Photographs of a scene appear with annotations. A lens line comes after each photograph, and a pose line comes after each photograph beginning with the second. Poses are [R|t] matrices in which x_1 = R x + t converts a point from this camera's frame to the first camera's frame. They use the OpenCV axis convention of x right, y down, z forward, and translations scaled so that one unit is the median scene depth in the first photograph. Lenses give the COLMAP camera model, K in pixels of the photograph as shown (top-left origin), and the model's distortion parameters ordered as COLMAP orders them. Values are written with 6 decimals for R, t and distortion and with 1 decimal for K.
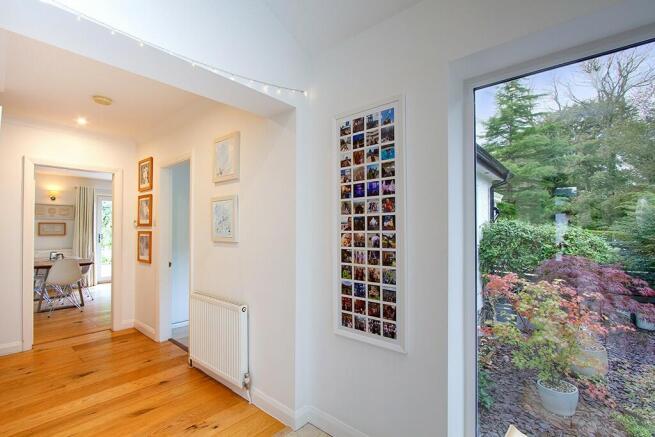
lens RADIAL K [[306.5, 0, 326.4], [0, 306.5, 222.6], [0, 0, 1]] dist [-0.016666, 0.000712]
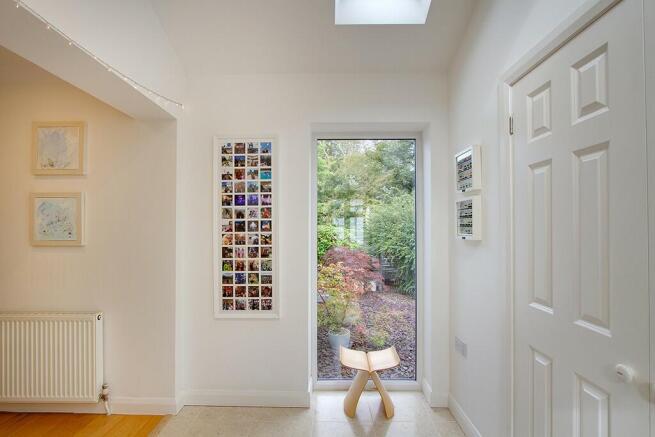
lens RADIAL K [[312.7, 0, 324.5], [0, 312.7, 222.3], [0, 0, 1]] dist [-0.003638, 0.000793]
pose [[0.763244, 0.008101, 0.646059, -0.476306], [-0.011703, 0.999931, 0.001288, -0.019874], [-0.646004, -0.008544, 0.763286, -0.220854]]
